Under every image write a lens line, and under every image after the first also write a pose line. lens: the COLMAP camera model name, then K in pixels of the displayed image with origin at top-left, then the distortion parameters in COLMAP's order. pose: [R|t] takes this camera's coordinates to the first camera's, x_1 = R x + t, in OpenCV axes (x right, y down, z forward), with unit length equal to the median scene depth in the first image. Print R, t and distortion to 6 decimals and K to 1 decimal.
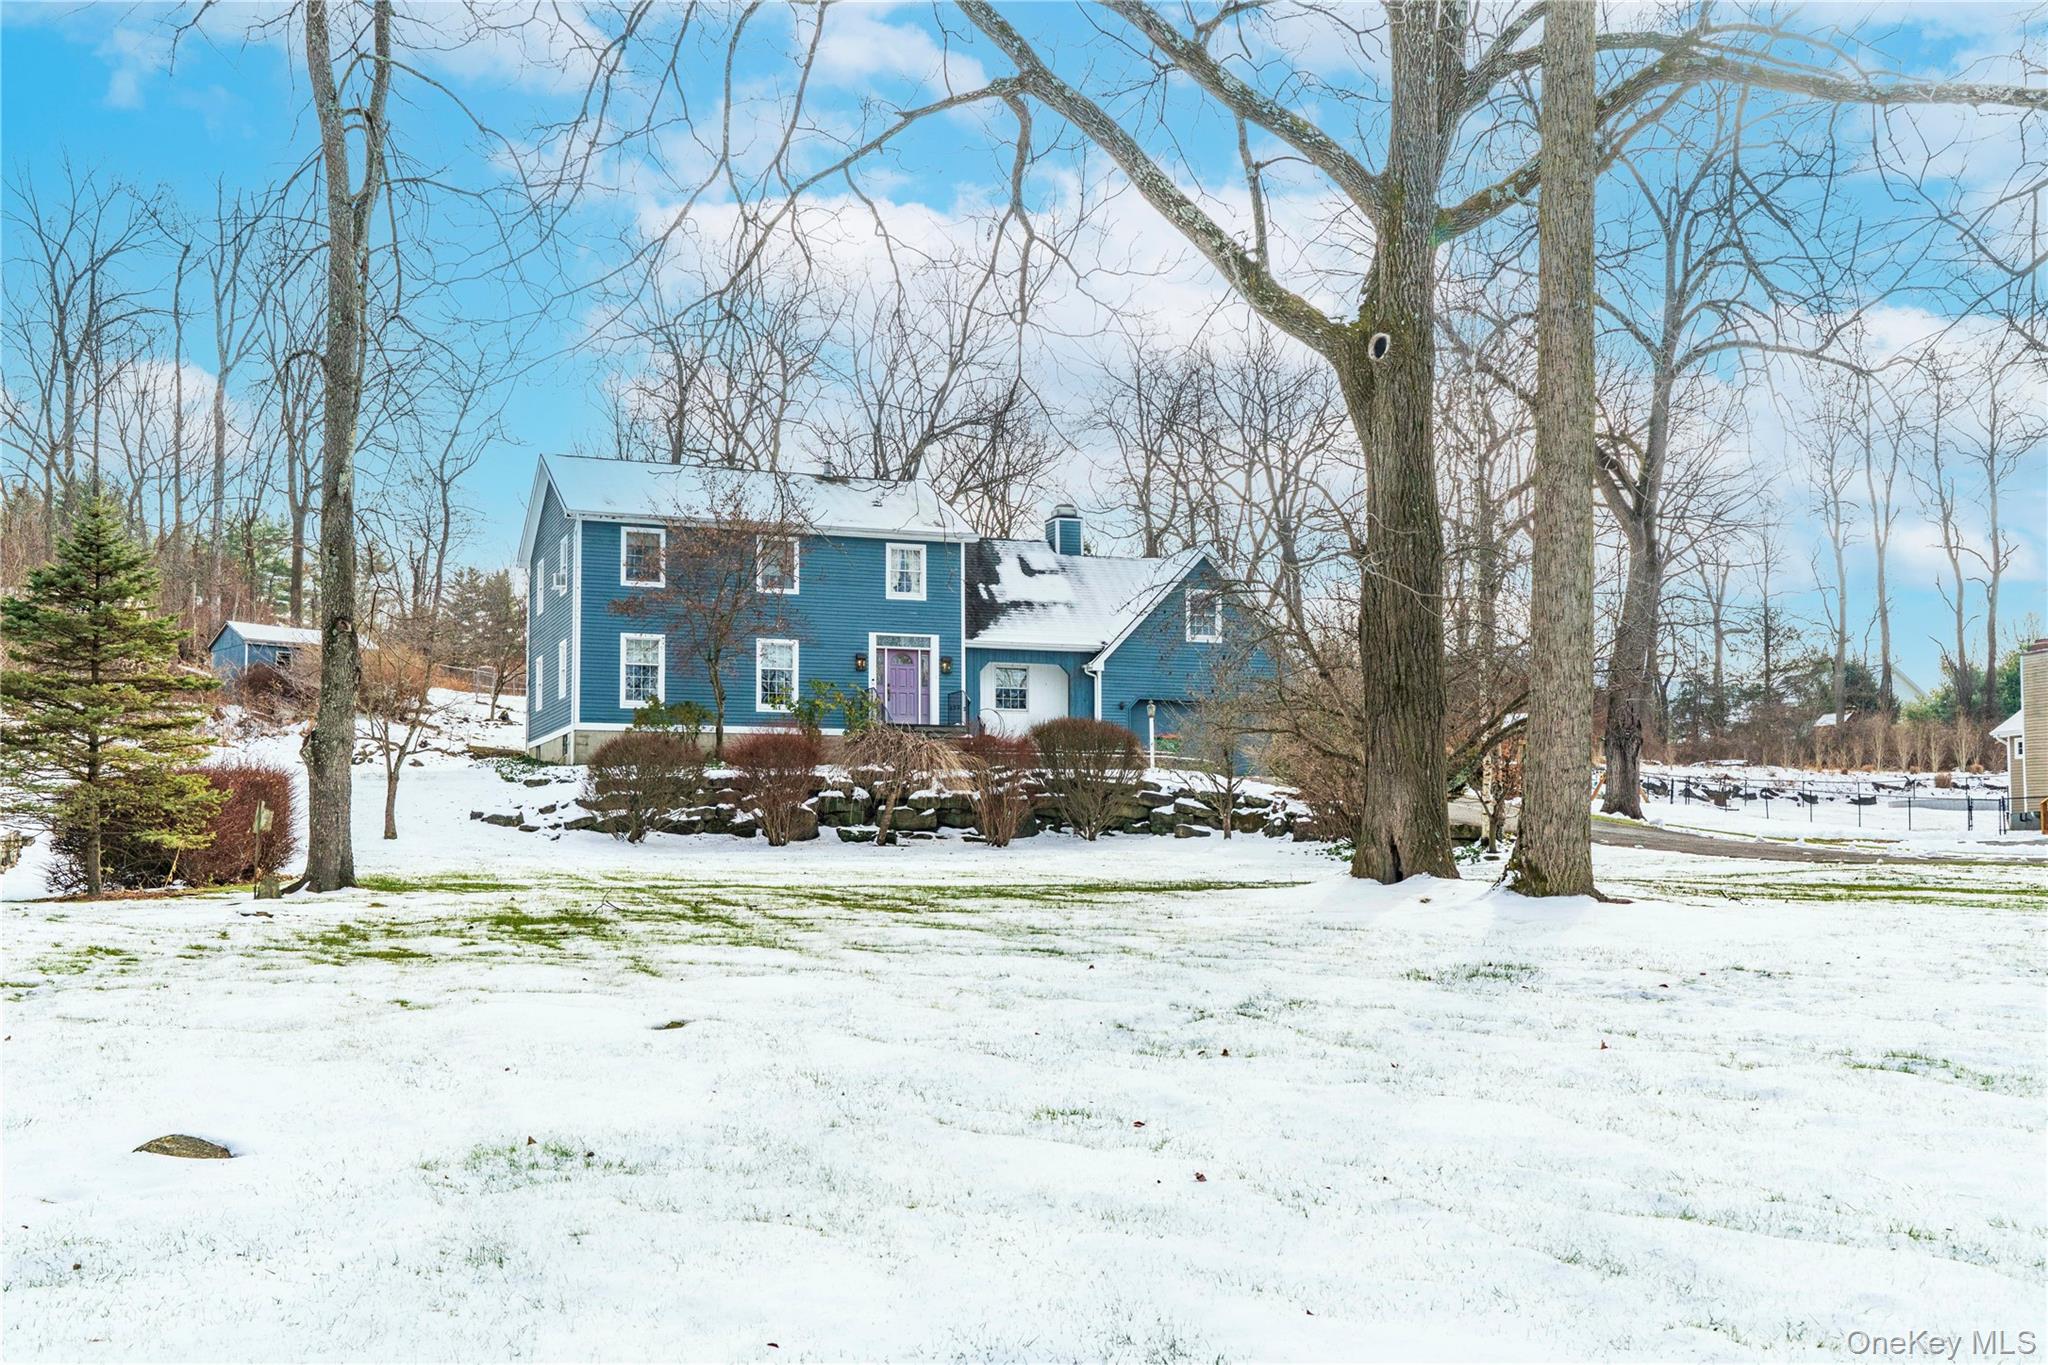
lens RADIAL K [[1984.9, 0, 1010.6], [0, 1984.9, 753.4], [0, 0, 1]] dist [-0.016428, 0.101103]
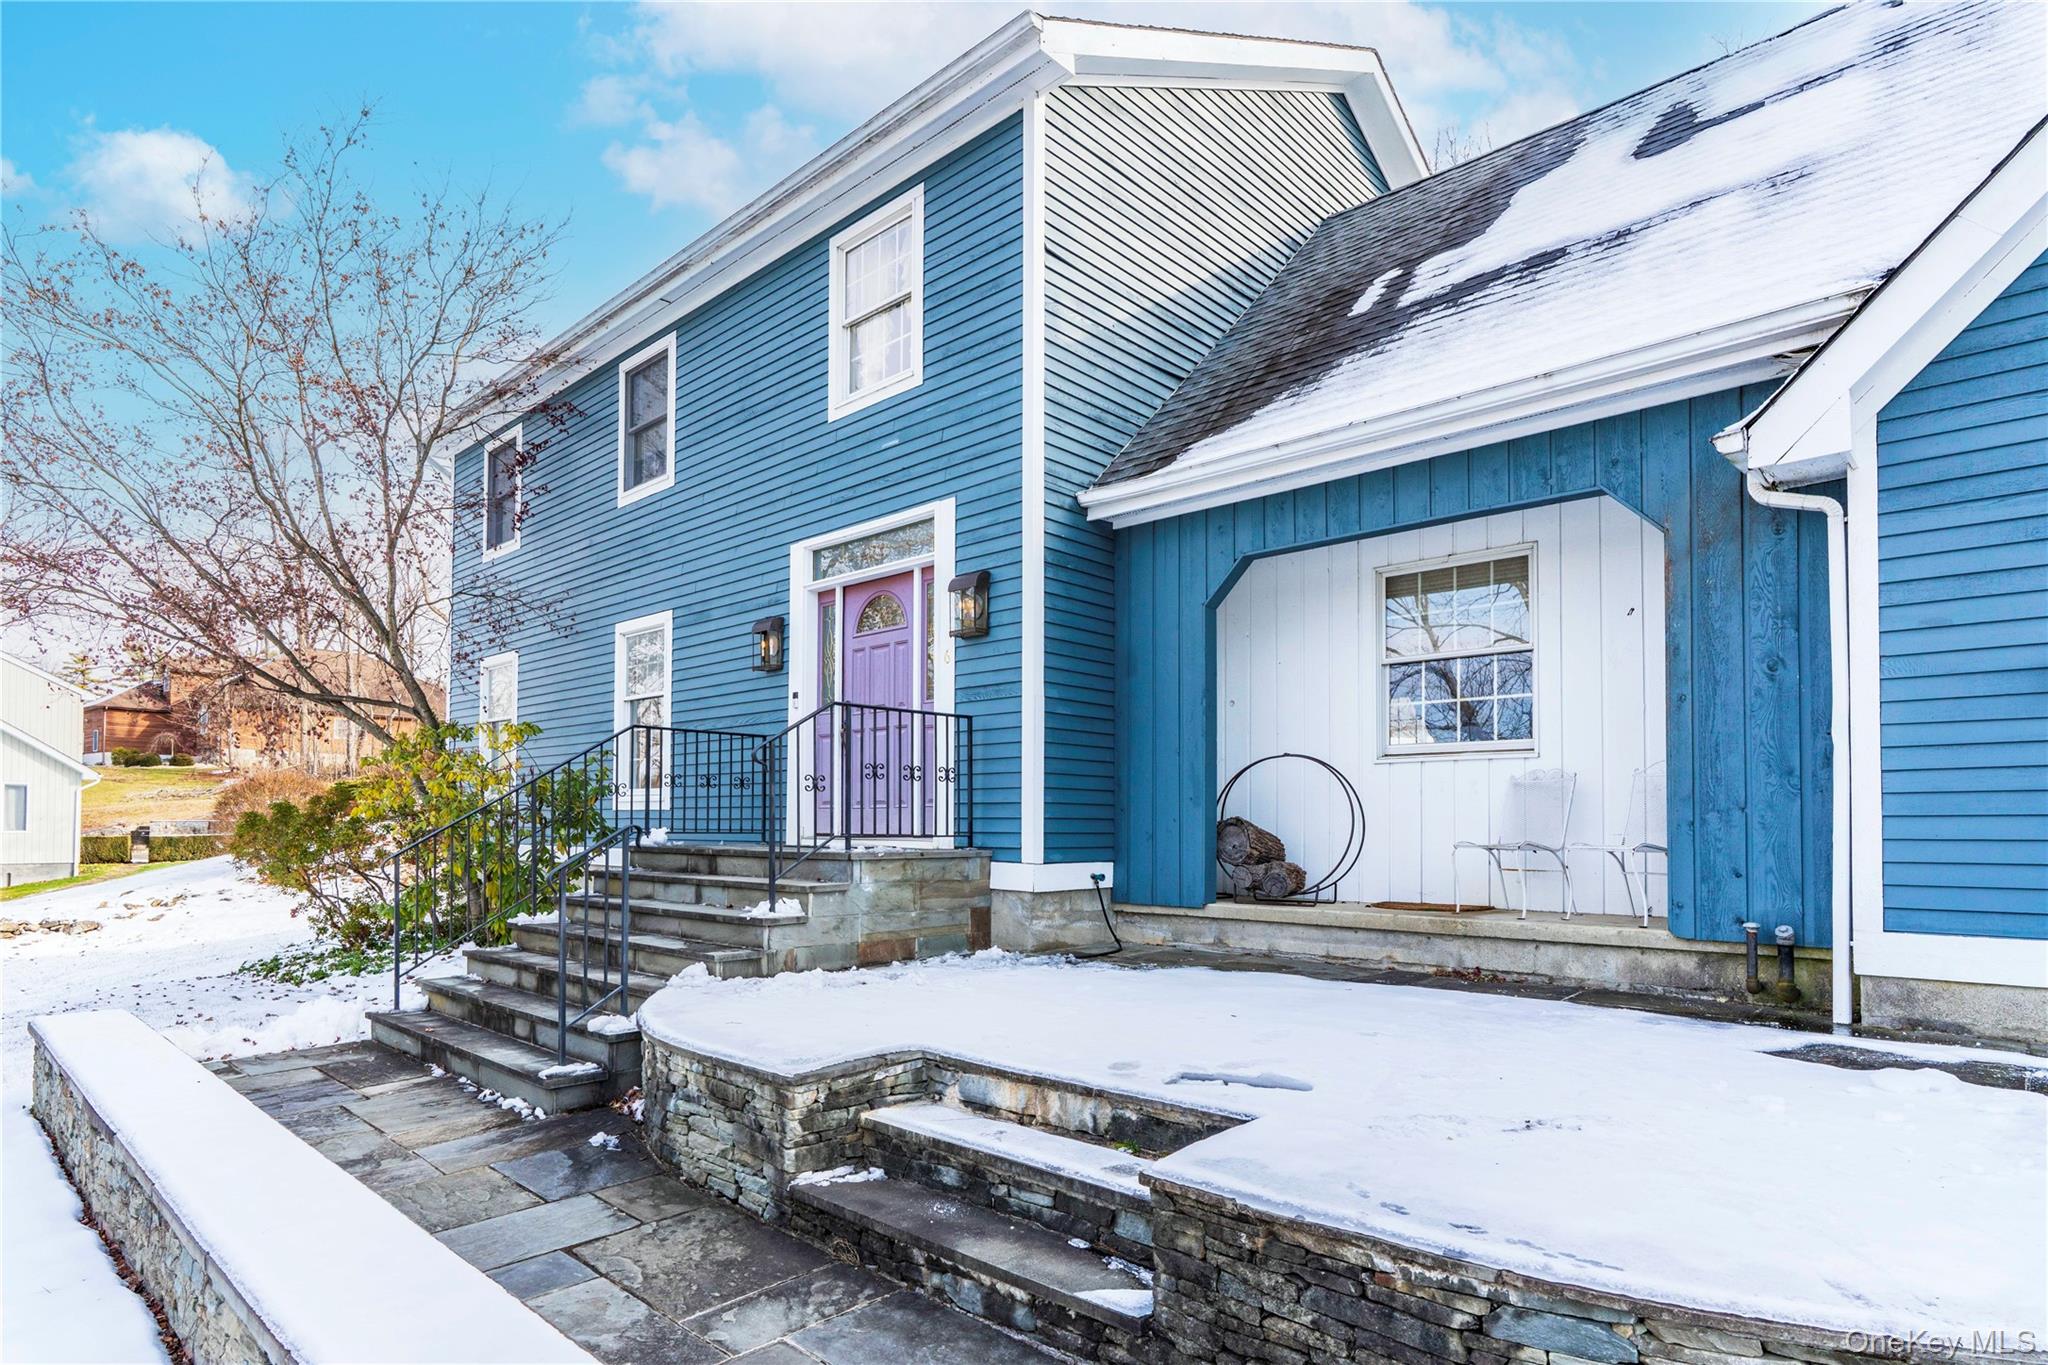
lens RADIAL K [[1025.3, 0, 1049.1], [0, 1025.3, 776.8], [0, 0, 1]] dist [0.000563, 0.000005]
pose [[0.469005, -0.032554, -0.882595, 0.094379], [0.049734, 0.998708, -0.010408, -0.021654], [0.881794, -0.039013, 0.470019, 1.003583]]
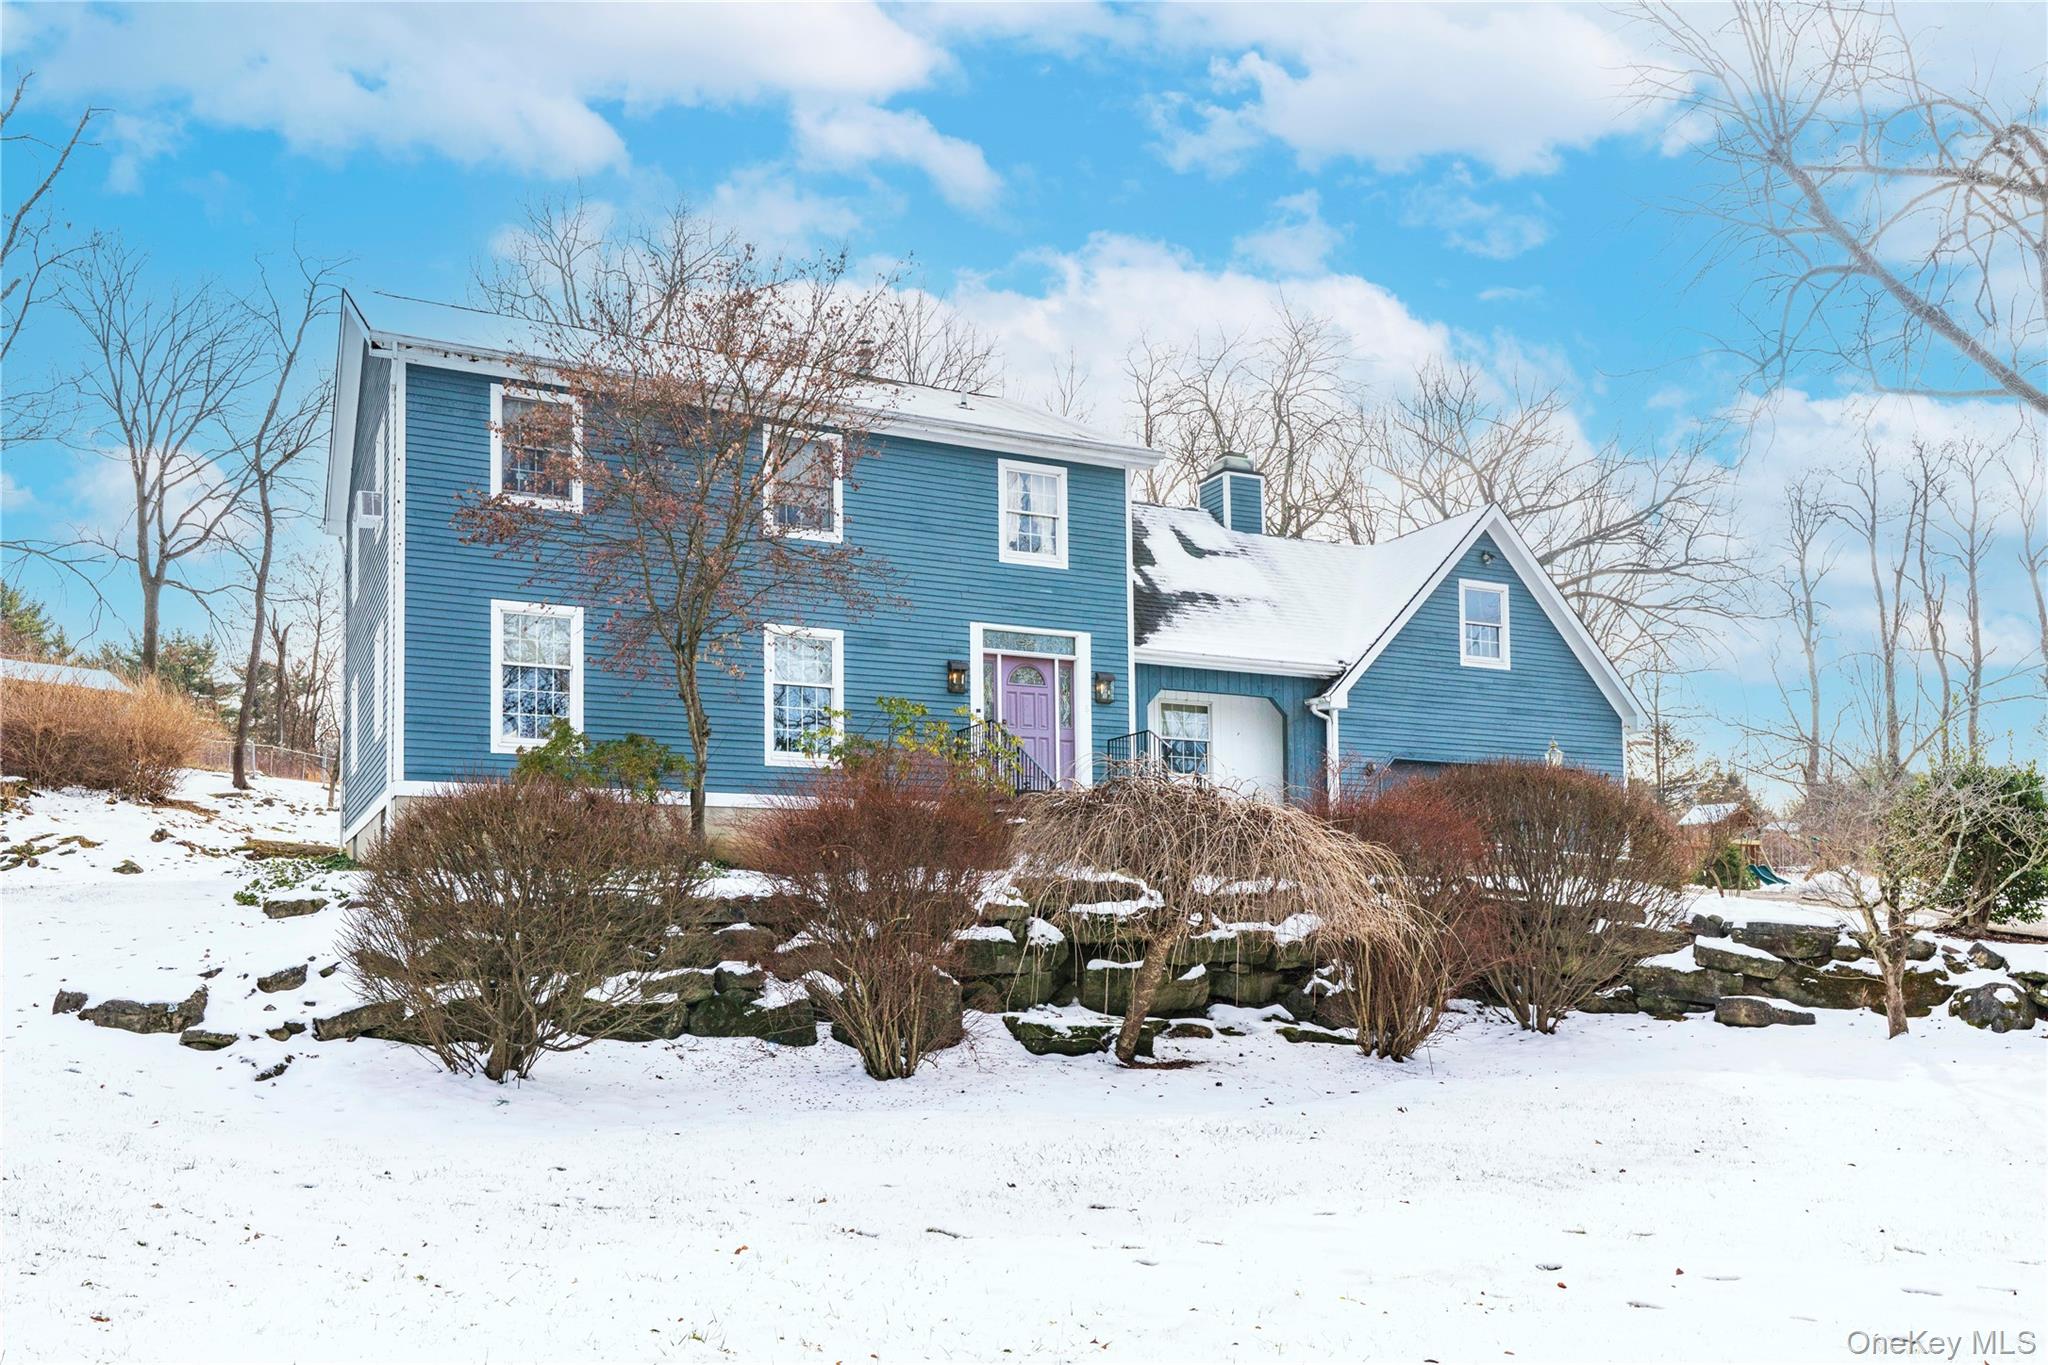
lens RADIAL K [[1573.4, 0, 997.7], [0, 1573.4, 904.6], [0, 0, 1]] dist [0.002870, -0.000985]
pose [[0.996319, -0.002896, 0.085675, -0.105512], [0.000826, 0.999707, 0.024191, 0.005311], [-0.085720, -0.024031, 0.996029, 0.600658]]
